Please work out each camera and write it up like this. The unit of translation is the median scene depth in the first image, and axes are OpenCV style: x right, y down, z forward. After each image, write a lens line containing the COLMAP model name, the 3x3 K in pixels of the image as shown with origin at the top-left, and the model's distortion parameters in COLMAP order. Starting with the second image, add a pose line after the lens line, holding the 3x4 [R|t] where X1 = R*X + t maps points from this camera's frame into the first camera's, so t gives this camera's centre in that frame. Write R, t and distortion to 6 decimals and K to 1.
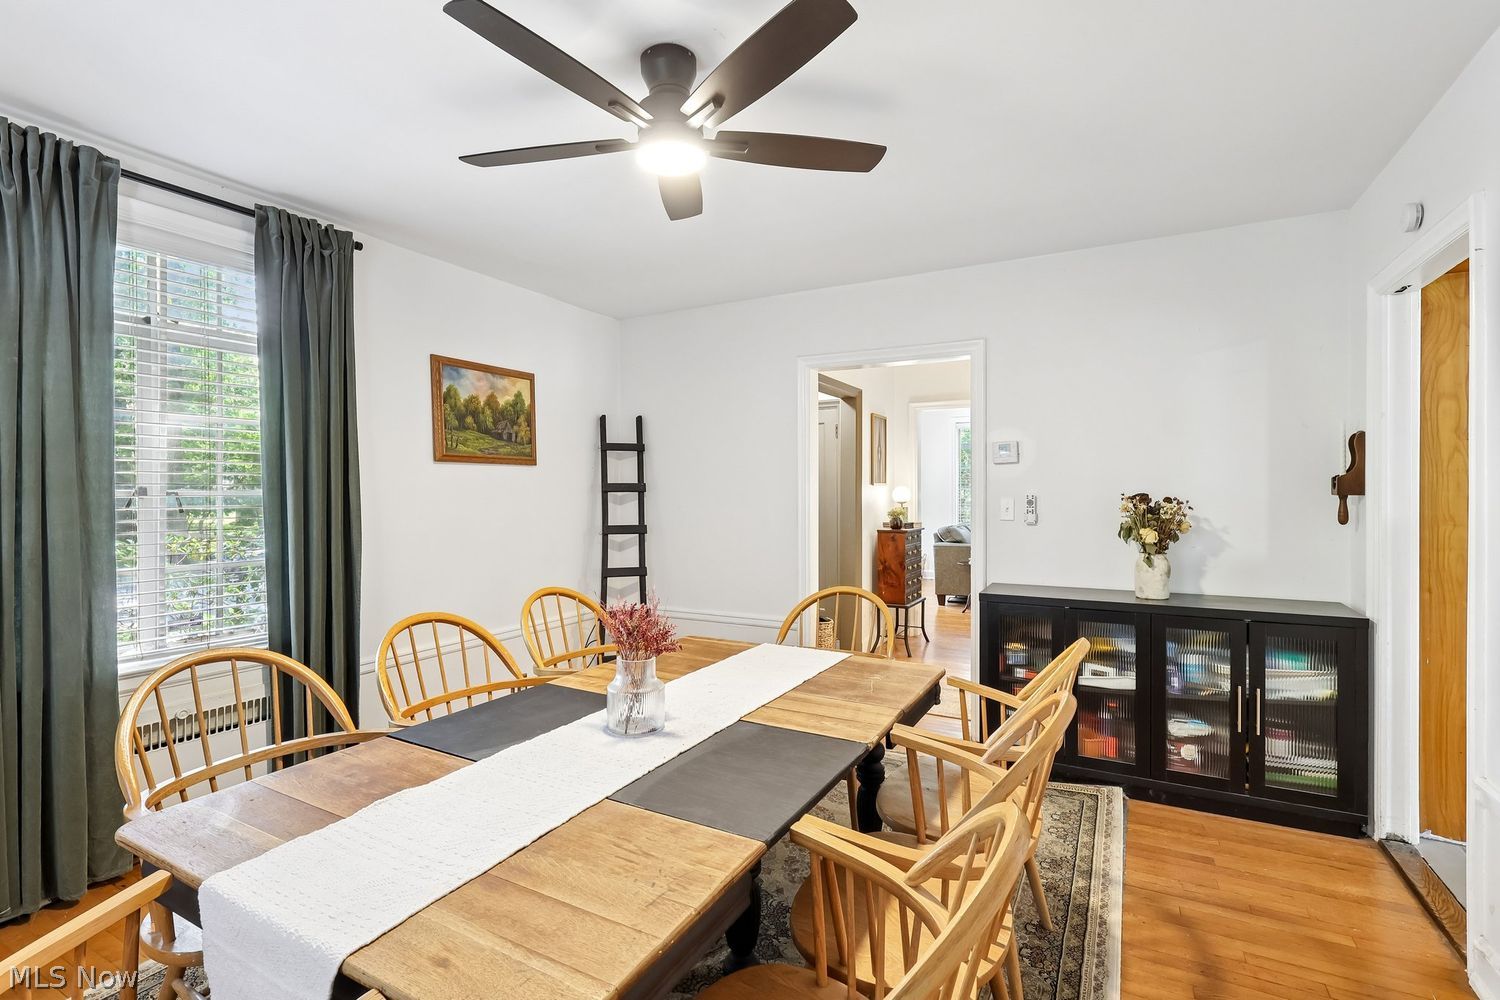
lens RADIAL K [[692.0, 0, 743.0], [0, 692.0, 496.7], [0, 0, 1]] dist [-0.000387, 0.000162]
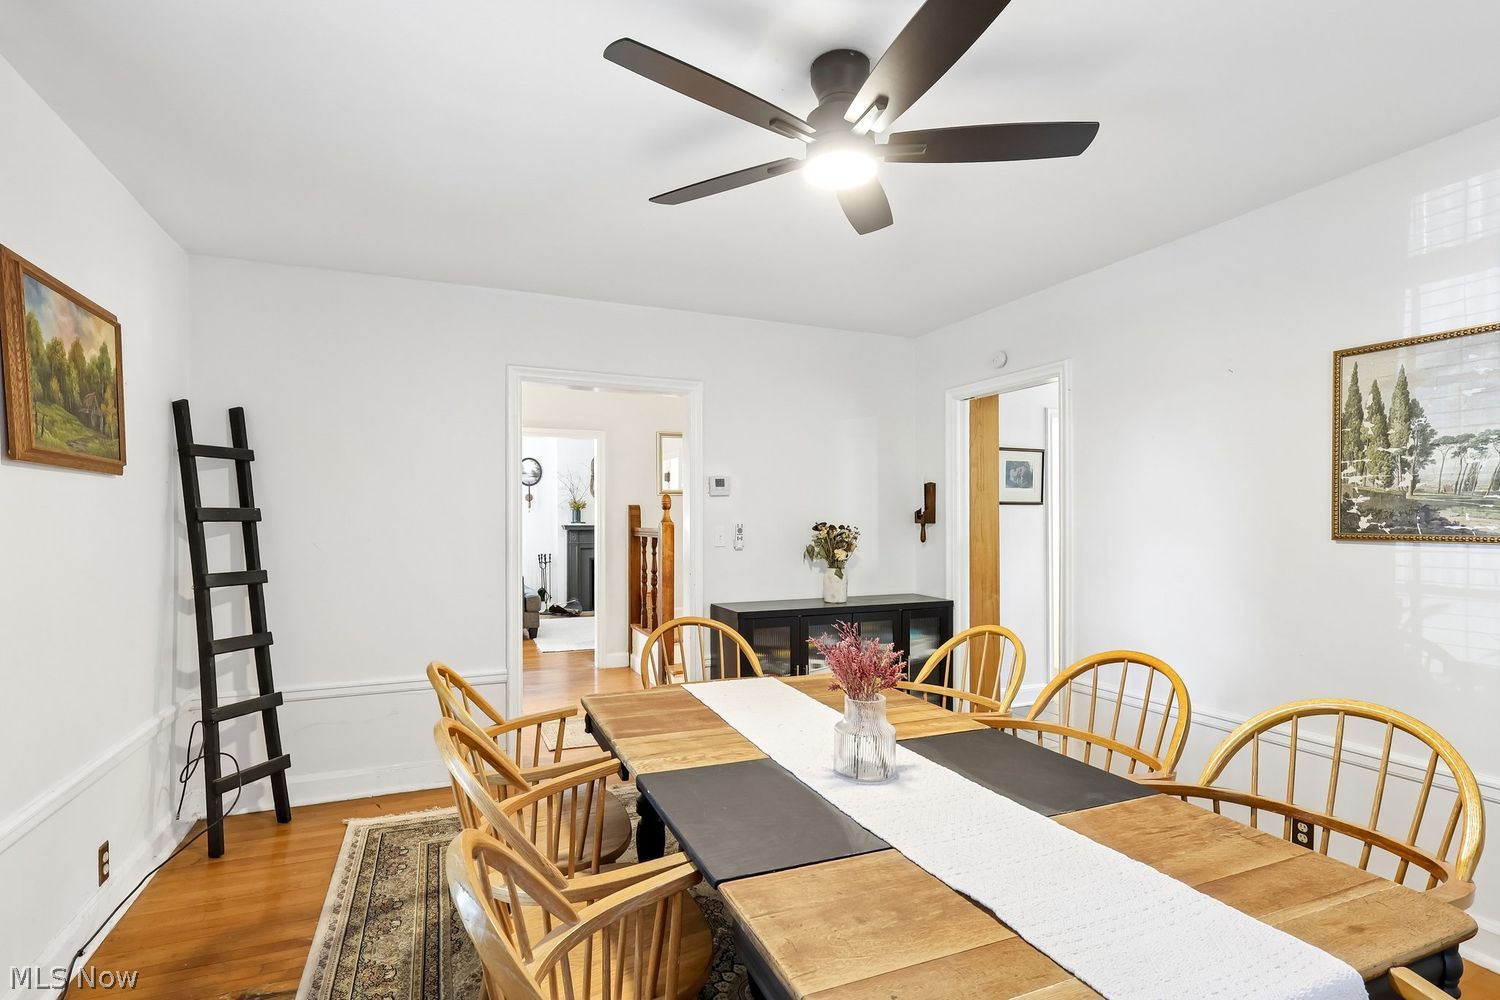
lens RADIAL K [[702.4, 0, 745.8], [0, 702.4, 519.1], [0, 0, 1]] dist [-0.000185, -0.000114]
pose [[0.628354, 0.002838, 0.777922, -0.536437], [0.006166, 0.999944, -0.008628, -0.000778], [-0.777903, 0.010218, 0.628301, 0.284324]]
